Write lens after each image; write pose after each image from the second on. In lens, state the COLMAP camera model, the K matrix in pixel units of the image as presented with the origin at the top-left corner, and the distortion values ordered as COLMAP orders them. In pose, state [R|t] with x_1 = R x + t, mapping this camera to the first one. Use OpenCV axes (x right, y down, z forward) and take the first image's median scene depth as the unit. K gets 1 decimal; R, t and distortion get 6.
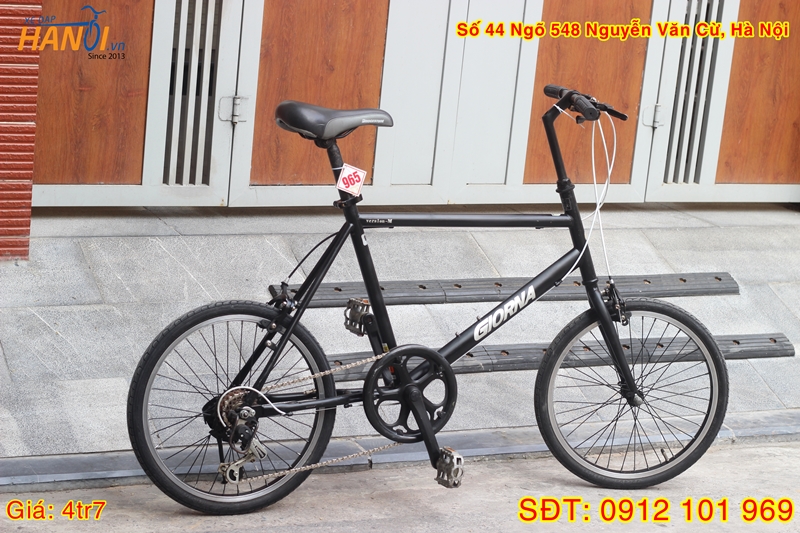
lens RADIAL K [[1928.4, 0, 400.1], [0, 1928.4, 239.8], [0, 0, 1]] dist [0.006602, -0.194088]
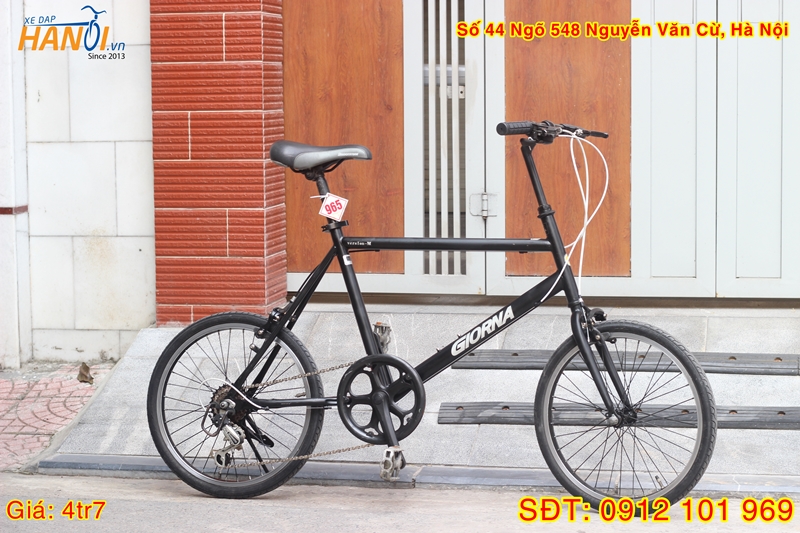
lens RADIAL K [[1937.1, 0, 400.0], [0, 1937.1, 266.5], [0, 0, 1]] dist [-0.086659, -0.104236]
pose [[0.796297, -0.047204, -0.603061, 0.656436], [-0.052495, 0.987797, -0.146634, 0.159917], [0.602624, 0.148422, 0.784102, 0.127209]]
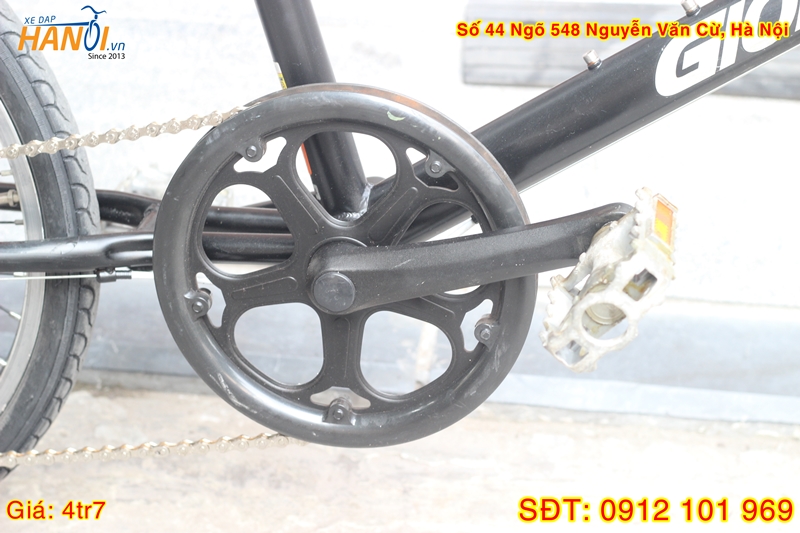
lens RADIAL K [[1937.1, 0, 400.0], [0, 1937.1, 266.5], [0, 0, 1]] dist [-0.086659, -0.104236]
pose [[0.859104, 0.209039, -0.467165, 0.127670], [-0.060652, 0.947937, 0.312628, -0.002005], [0.508194, -0.240245, 0.827056, 0.761141]]
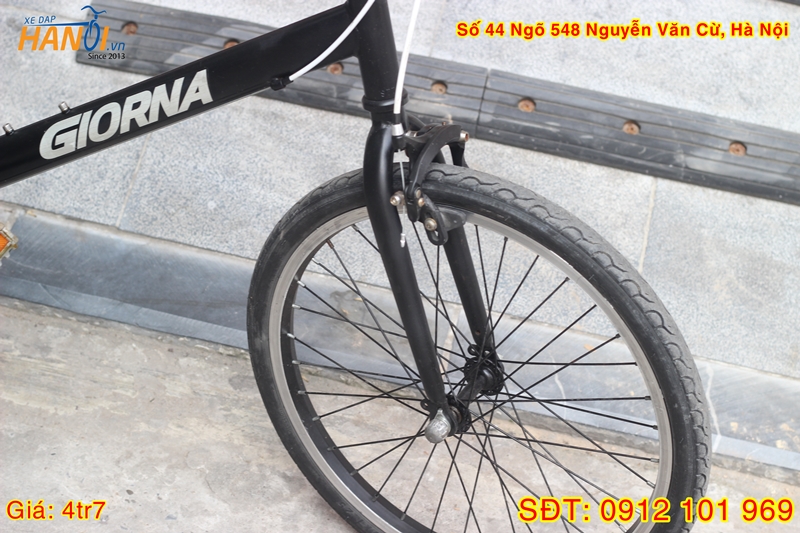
lens RADIAL K [[1912.1, 0, 400.0], [0, 1912.1, 266.5], [0, 0, 1]] dist [-0.099120, -0.076869]
pose [[0.810467, 0.382753, -0.443446, 0.276571], [-0.177208, 0.881741, 0.437184, -0.111004], [0.558338, -0.275741, 0.782448, 0.714668]]
